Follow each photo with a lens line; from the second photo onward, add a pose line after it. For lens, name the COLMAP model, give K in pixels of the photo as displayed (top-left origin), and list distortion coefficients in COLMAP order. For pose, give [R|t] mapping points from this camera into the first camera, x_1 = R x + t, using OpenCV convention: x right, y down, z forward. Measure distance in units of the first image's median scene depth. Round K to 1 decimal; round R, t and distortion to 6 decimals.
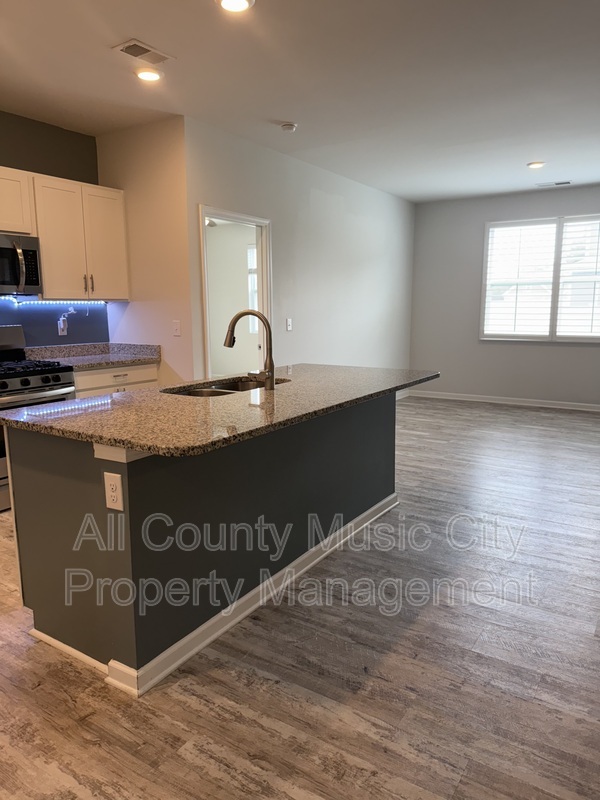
lens RADIAL K [[571.3, 0, 300.0], [0, 571.3, 400.0], [0, 0, 1]] dist [0.006292, -0.006341]
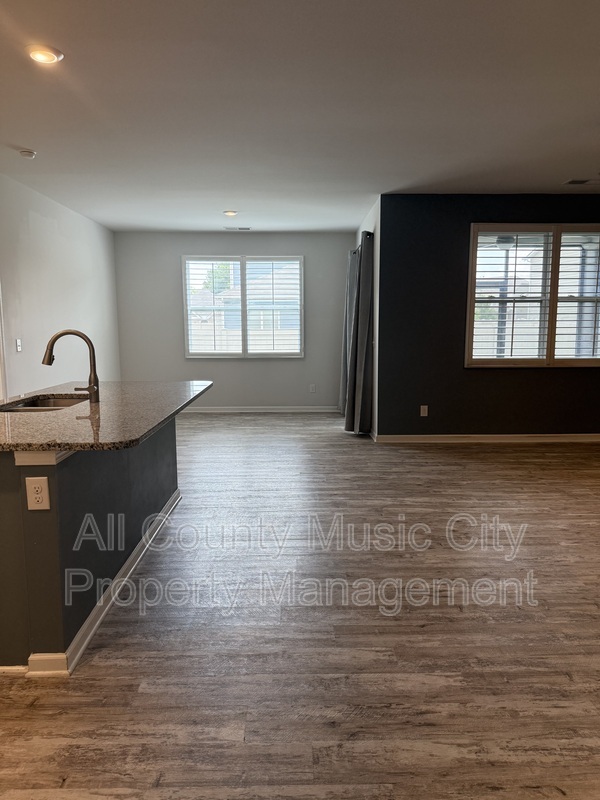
lens RADIAL K [[560.9, 0, 301.9], [0, 560.9, 414.7], [0, 0, 1]] dist [0.065183, -0.070693]
pose [[0.823918, -0.080320, 0.560989, -0.344884], [0.086368, 0.996138, 0.015774, 0.023745], [-0.560089, 0.035455, 0.827673, -0.134437]]
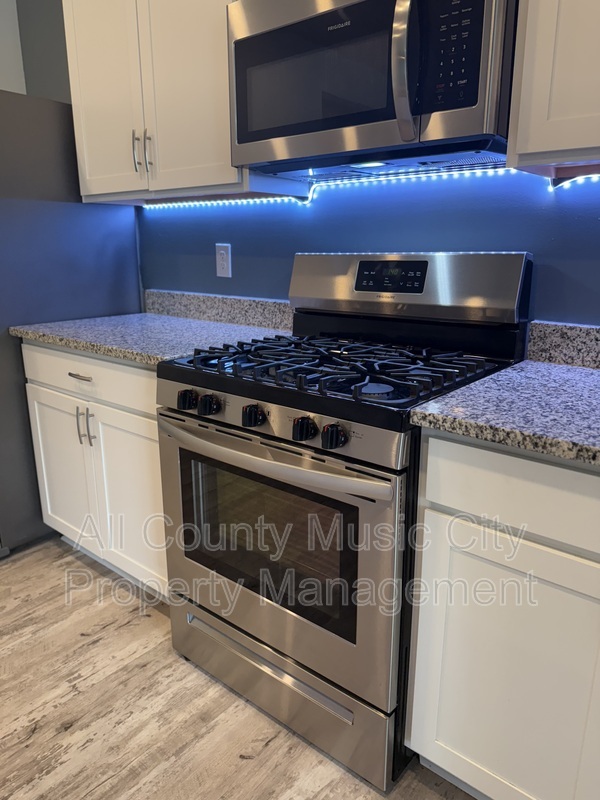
lens RADIAL K [[577.5, 0, 300.0], [0, 577.5, 400.0], [0, 0, 1]] dist [0.056443, -0.001397]
pose [[-0.136655, 0.272782, -0.952321, -0.205415], [-0.149005, 0.944742, 0.291993, -0.203483], [0.979348, 0.181803, -0.088457, 1.449655]]
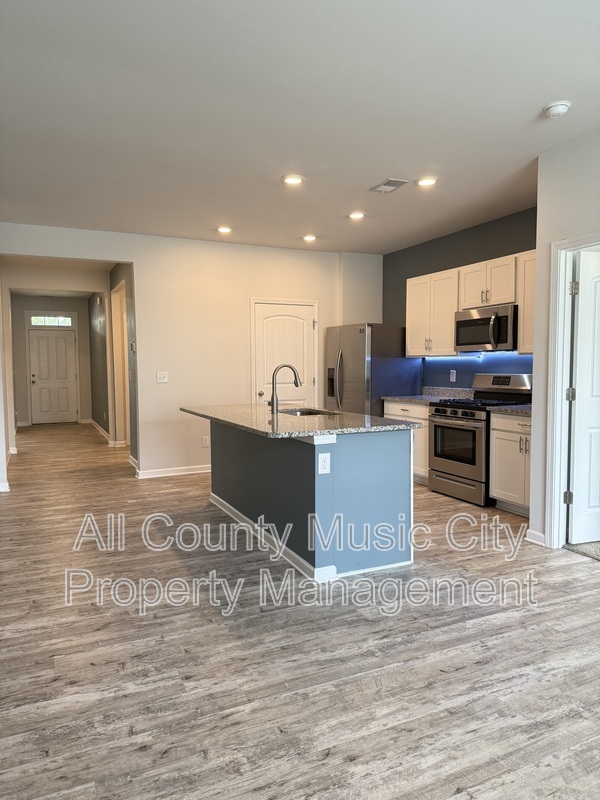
lens RADIAL K [[572.3, 0, 300.0], [0, 572.3, 400.0], [0, 0, 1]] dist [0.192525, -0.005105]
pose [[-0.533690, 0.070983, -0.842696, 1.321841], [-0.118707, 0.980318, 0.157754, -0.339349], [0.837308, 0.184225, -0.514759, 1.953663]]
